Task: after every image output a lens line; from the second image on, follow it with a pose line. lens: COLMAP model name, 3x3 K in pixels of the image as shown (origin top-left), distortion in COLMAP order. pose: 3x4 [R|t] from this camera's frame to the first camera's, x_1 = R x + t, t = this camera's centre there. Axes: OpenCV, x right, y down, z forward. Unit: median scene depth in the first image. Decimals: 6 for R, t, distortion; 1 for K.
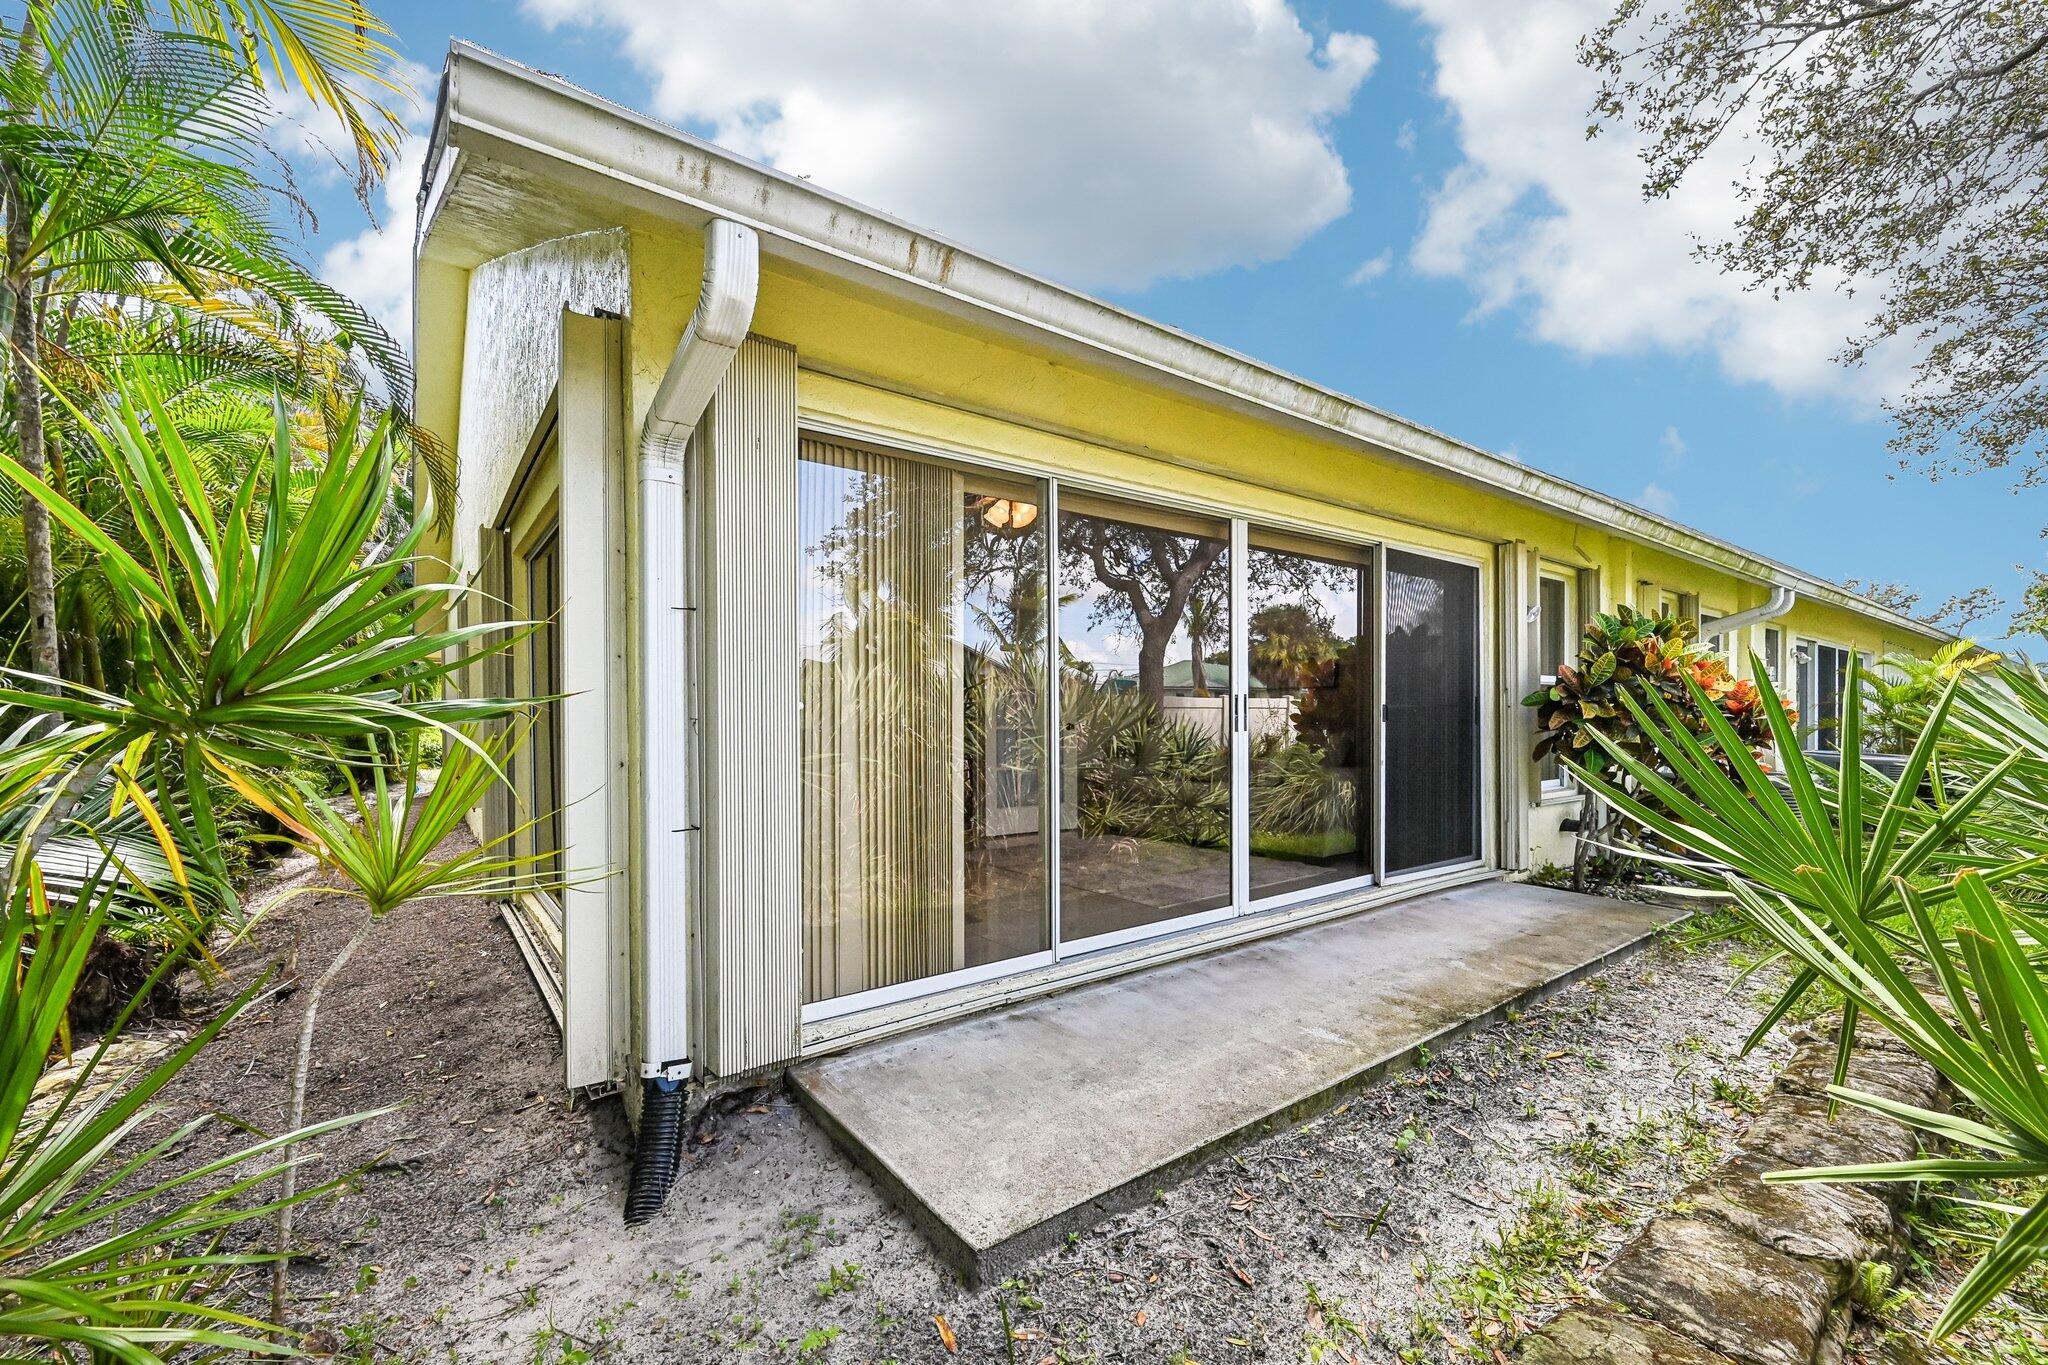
lens RADIAL K [[830.2, 0, 1048.8], [0, 830.2, 721.8], [0, 0, 1]] dist [0.000383, 0.000039]
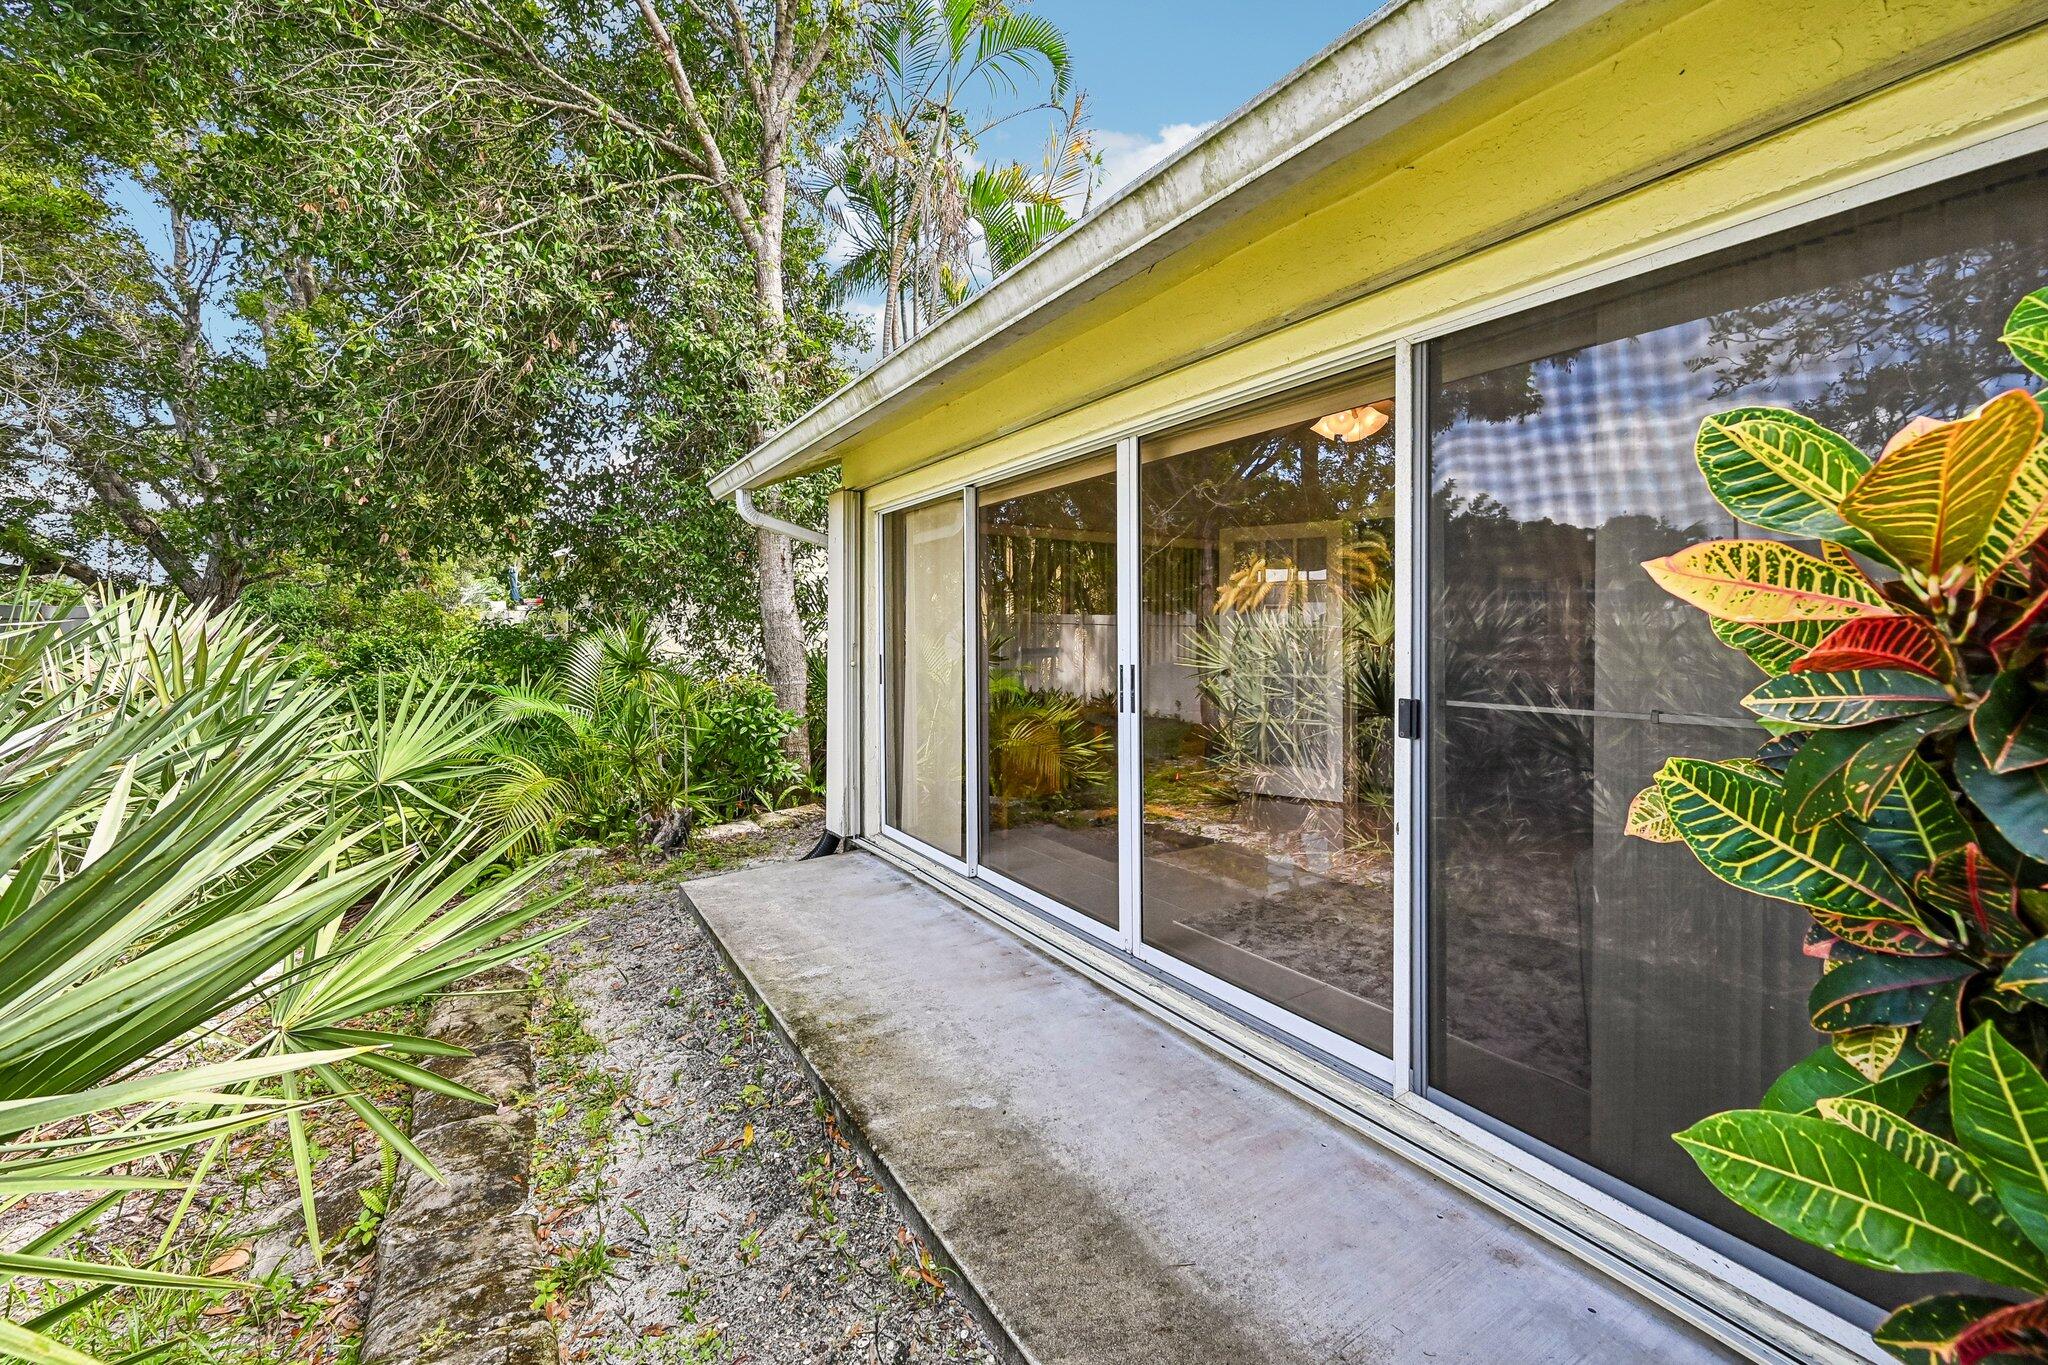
lens RADIAL K [[831.7, 0, 1017.4], [0, 831.7, 641.8], [0, 0, 1]] dist [-0.000605, 0.000025]
pose [[-0.096009, 0.021806, -0.995142, 1.176689], [0.001047, 0.999762, 0.021806, -0.083257], [0.995380, 0.001052, -0.096009, 1.140004]]
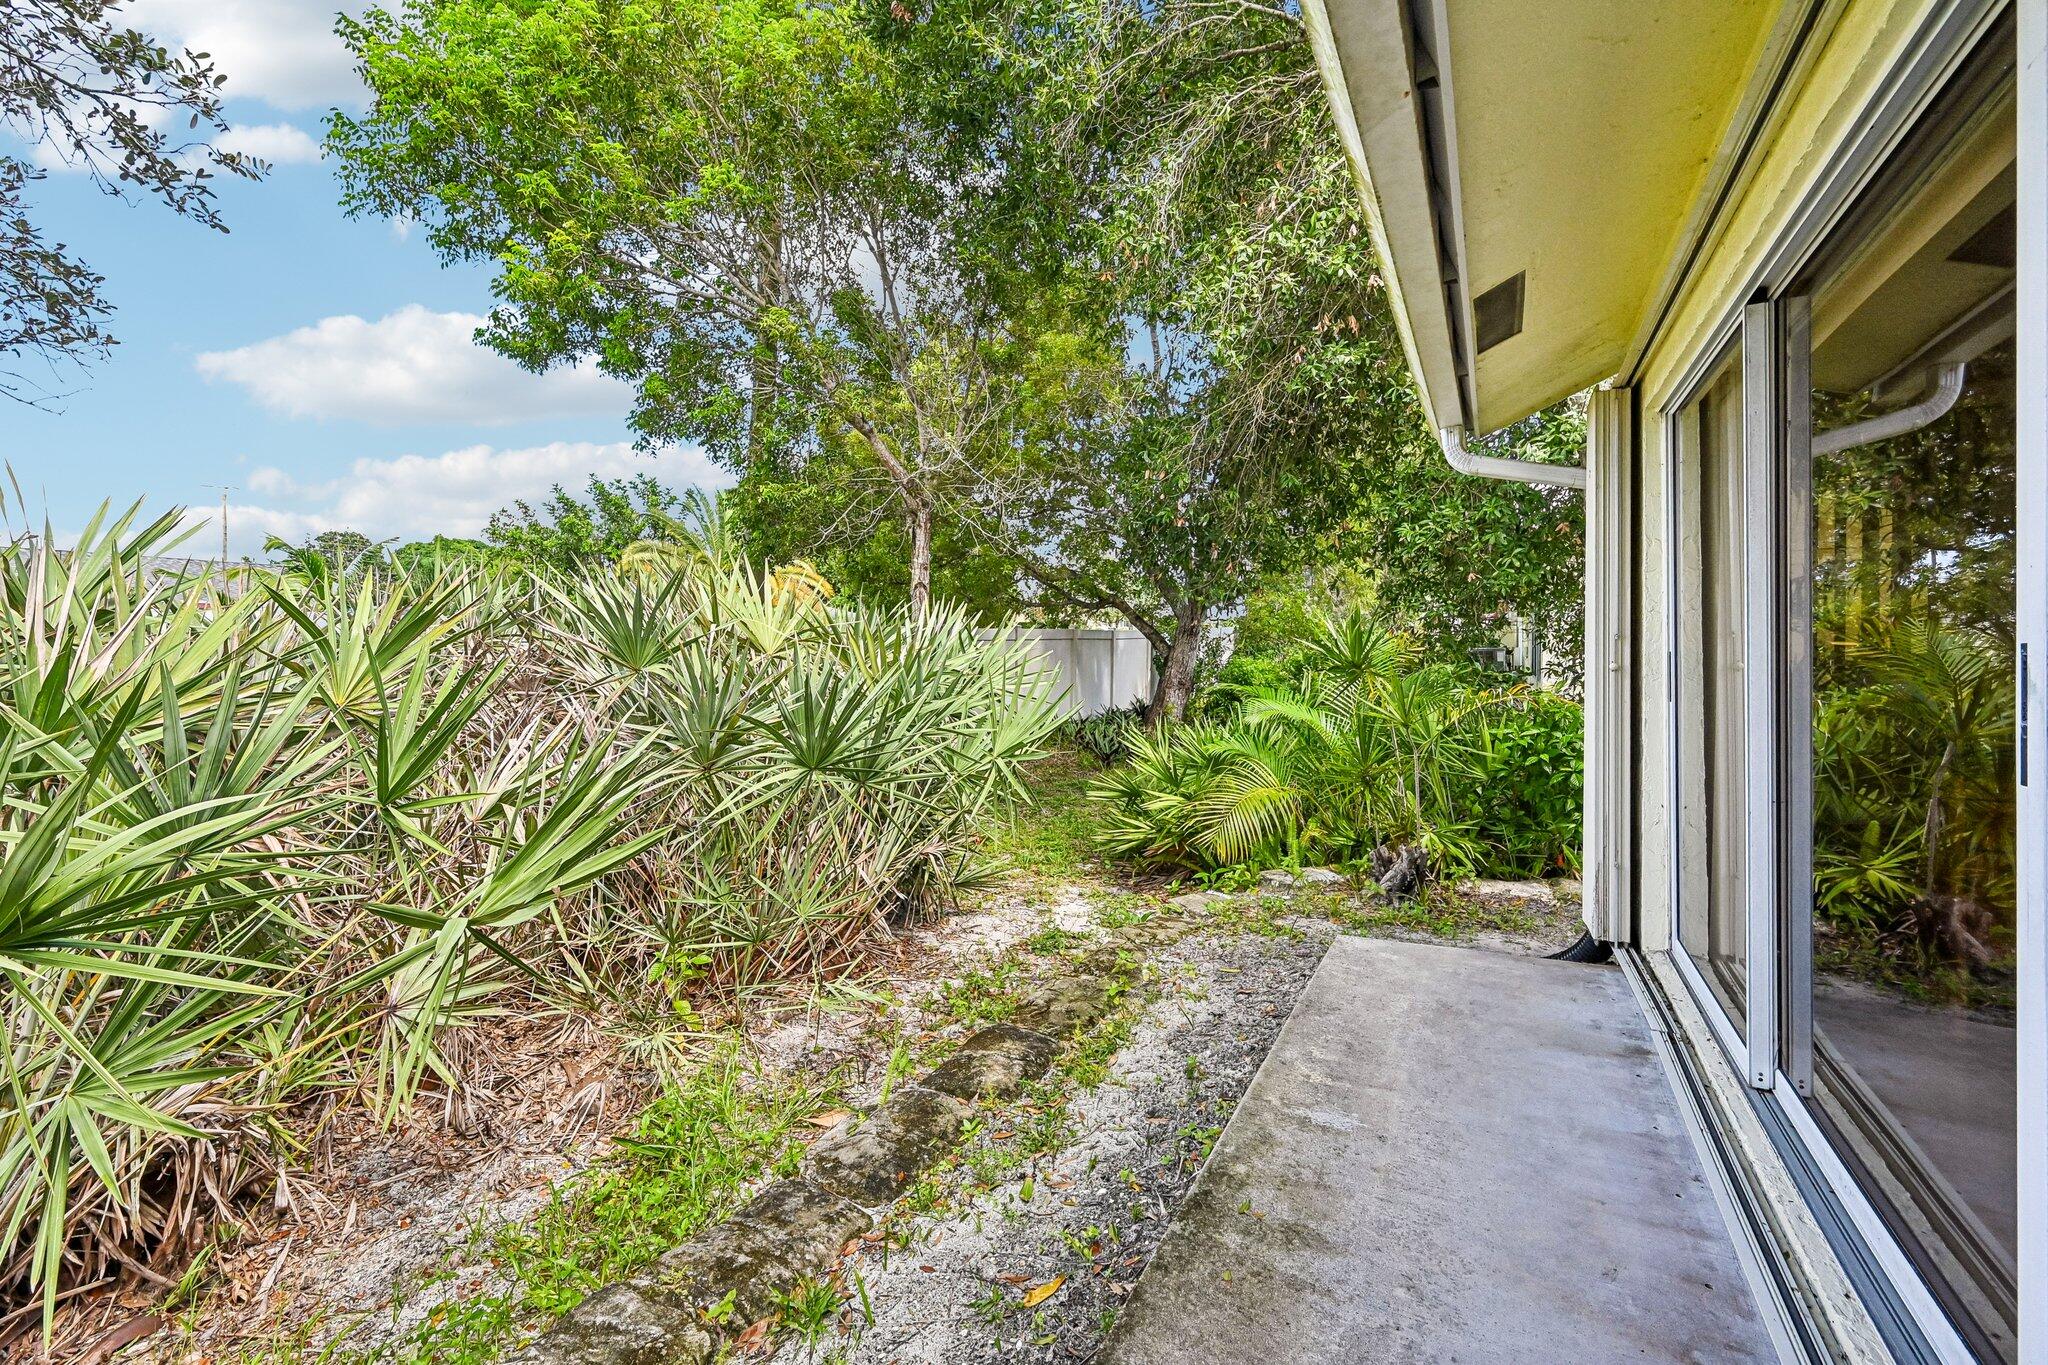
lens RADIAL K [[842.6, 0, 1020.0], [0, 842.6, 661.7], [0, 0, 1]] dist [-0.001767, -0.000164]
pose [[-0.921793, 0.020091, -0.387161, 0.721432], [0.016500, 0.999785, 0.012596, -0.042911], [0.387331, 0.005223, -0.921926, 1.309483]]
